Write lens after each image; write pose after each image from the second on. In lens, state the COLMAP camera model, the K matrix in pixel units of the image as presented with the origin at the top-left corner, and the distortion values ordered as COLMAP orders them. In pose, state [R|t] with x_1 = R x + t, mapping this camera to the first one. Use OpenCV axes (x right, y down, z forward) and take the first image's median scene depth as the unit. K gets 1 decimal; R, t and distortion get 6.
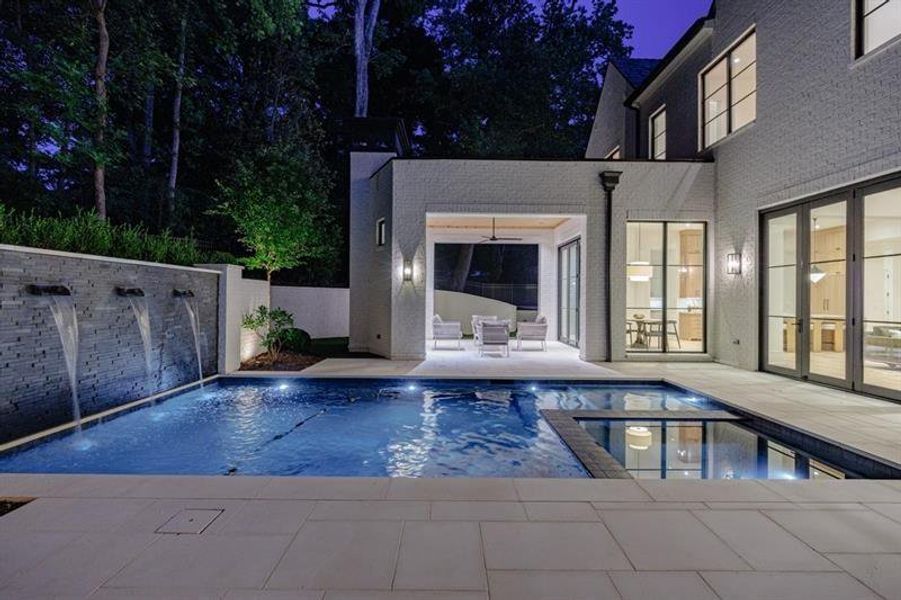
lens RADIAL K [[424.6, 0, 449.1], [0, 424.6, 297.2], [0, 0, 1]] dist [-0.000553, -0.000265]
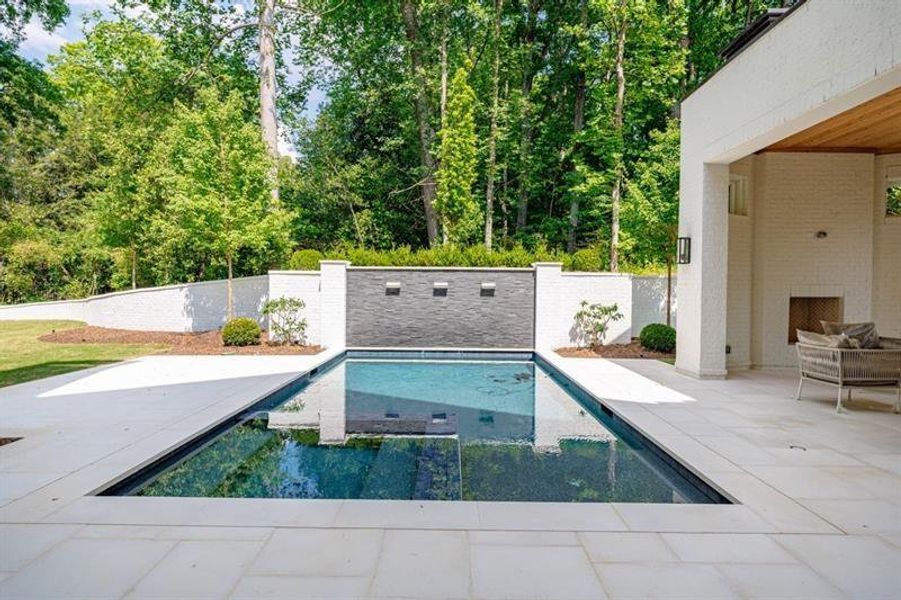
lens RADIAL K [[487.3, 0, 447.6], [0, 487.3, 295.5], [0, 0, 1]] dist [-0.003209, 0.015391]
pose [[-0.013739, 0.008781, -0.999867, 0.738637], [-0.003531, 0.999955, 0.008831, 0.007285], [0.999899, 0.003652, -0.013707, 0.606008]]
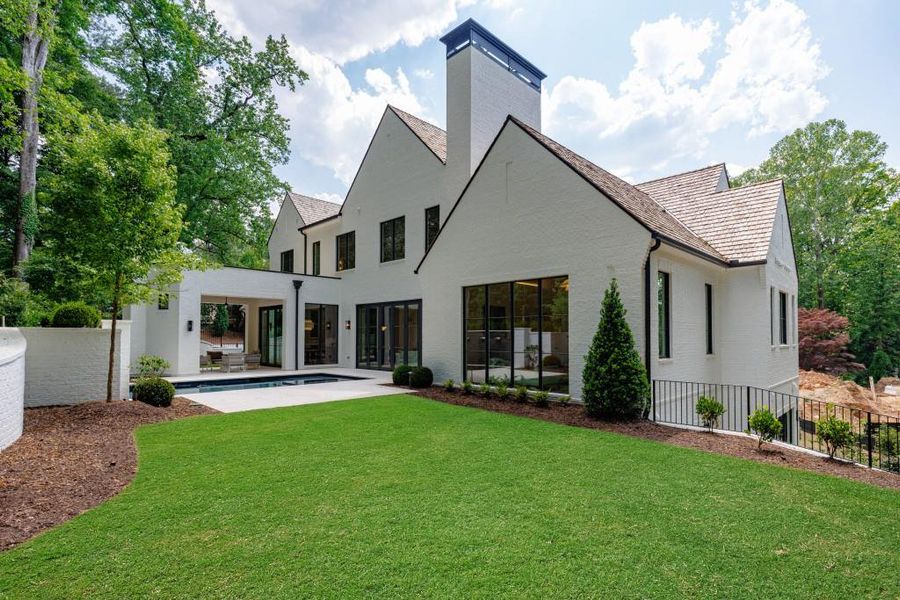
lens RADIAL K [[453.1, 0, 448.6], [0, 453.1, 331.3], [0, 0, 1]] dist [-0.001368, -0.000564]
pose [[0.717467, 0.003392, 0.696584, -0.646644], [0.000990, 0.999982, -0.005889, -0.028256], [-0.696591, 0.004915, 0.717451, -1.130319]]
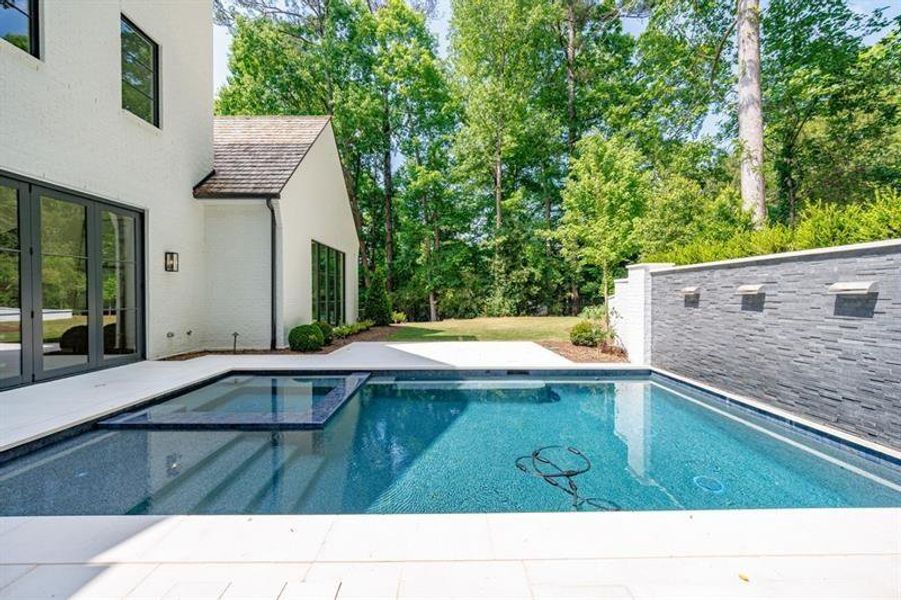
lens RADIAL K [[335.2, 0, 450.1], [0, 335.2, 298.0], [0, 0, 1]] dist [-0.009926, 0.002392]
pose [[-0.999972, -0.005296, -0.005213, -0.025093], [-0.005315, 0.999979, 0.003725, 0.005076], [0.005193, 0.003753, -0.999979, 1.018773]]
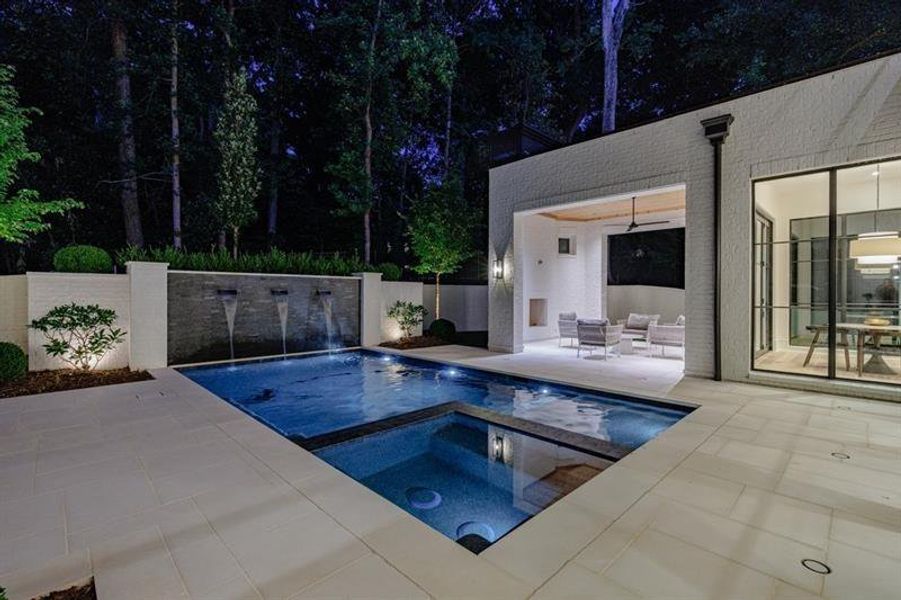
lens RADIAL K [[407.5, 0, 447.1], [0, 407.5, 302.0], [0, 0, 1]] dist [-0.002347, -0.000670]
pose [[0.692522, 0.006524, -0.721367, 0.556992], [0.006661, 0.999859, 0.015438, 0.003747], [0.721366, -0.015496, 0.692381, 0.184200]]
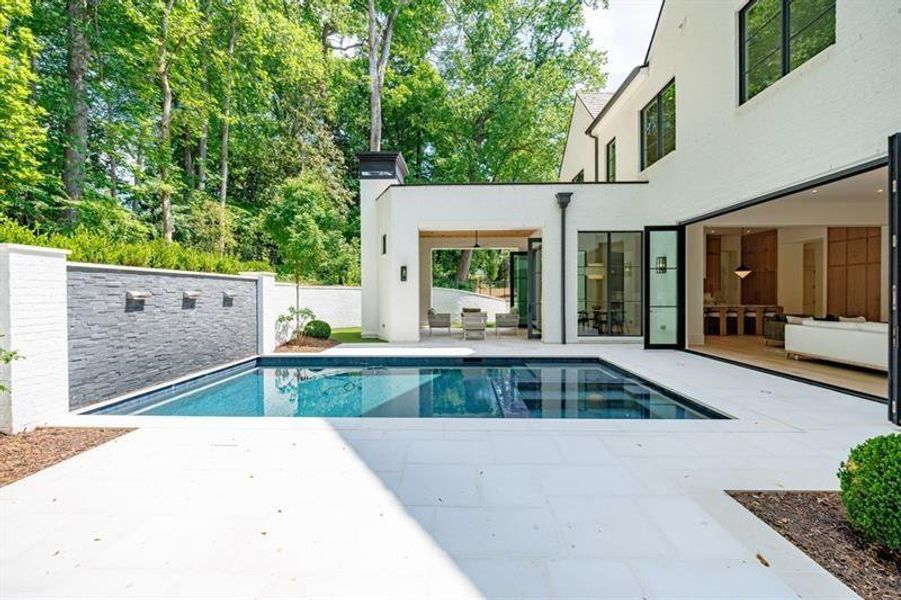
lens RADIAL K [[367.7, 0, 448.1], [0, 367.7, 297.4], [0, 0, 1]] dist [-0.003085, -0.000330]
pose [[0.999397, -0.011171, -0.032881, 0.070074], [0.011653, 0.999827, 0.014498, -0.006216], [0.032714, -0.014873, 0.999354, -0.097802]]
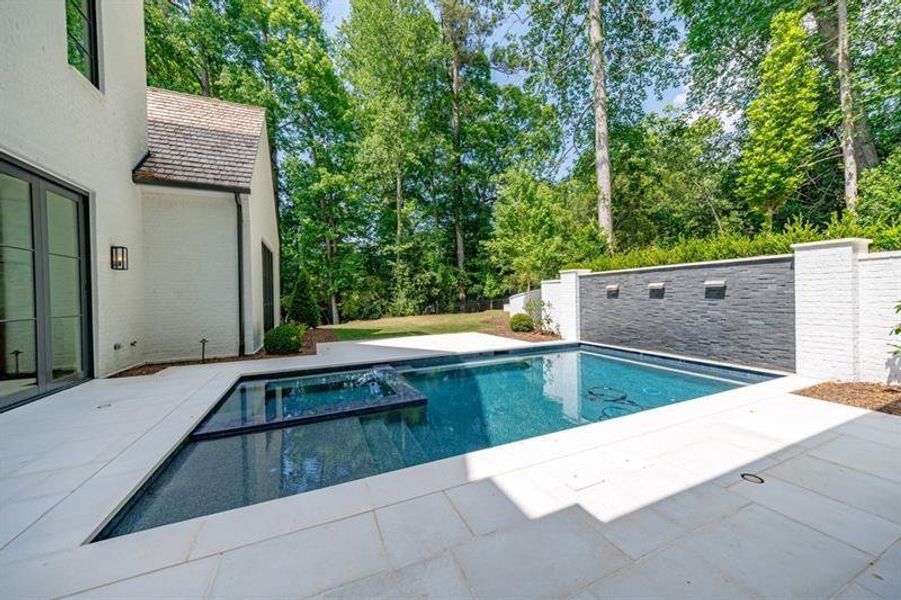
lens RADIAL K [[317.7, 0, 447.4], [0, 317.7, 298.4], [0, 0, 1]] dist [0.000259, -0.000055]
pose [[-0.920645, 0.013638, -0.390162, 0.281425], [0.015221, 0.999884, -0.000965, 0.015154], [0.390103, -0.006827, -0.920746, 1.048560]]
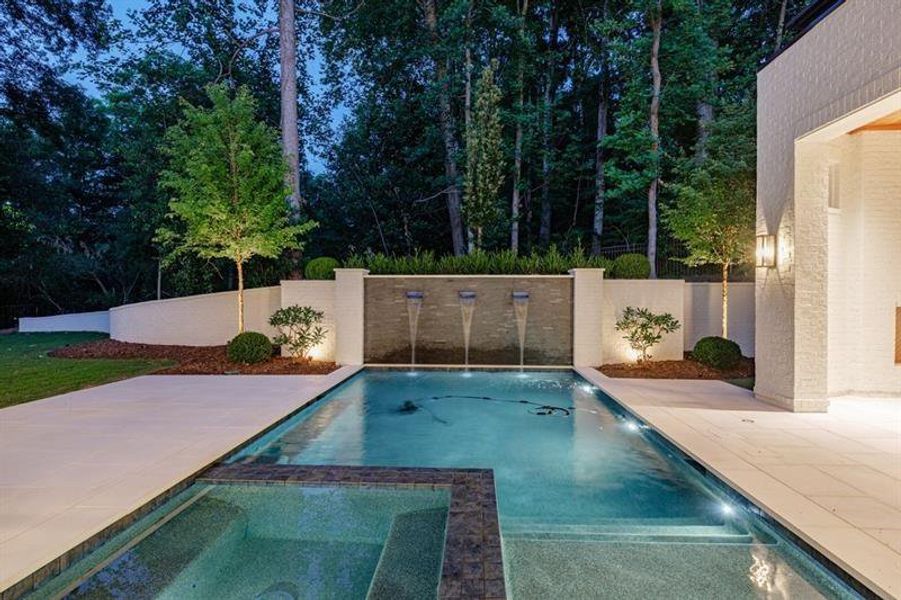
lens RADIAL K [[454.0, 0, 451.0], [0, 454.0, 300.8], [0, 0, 1]] dist [-0.000619, 0.000523]
pose [[-0.058069, 0.000674, -0.998312, 0.549723], [0.002153, 0.999998, 0.000549, 0.004200], [0.998310, -0.002117, -0.058070, 0.594938]]
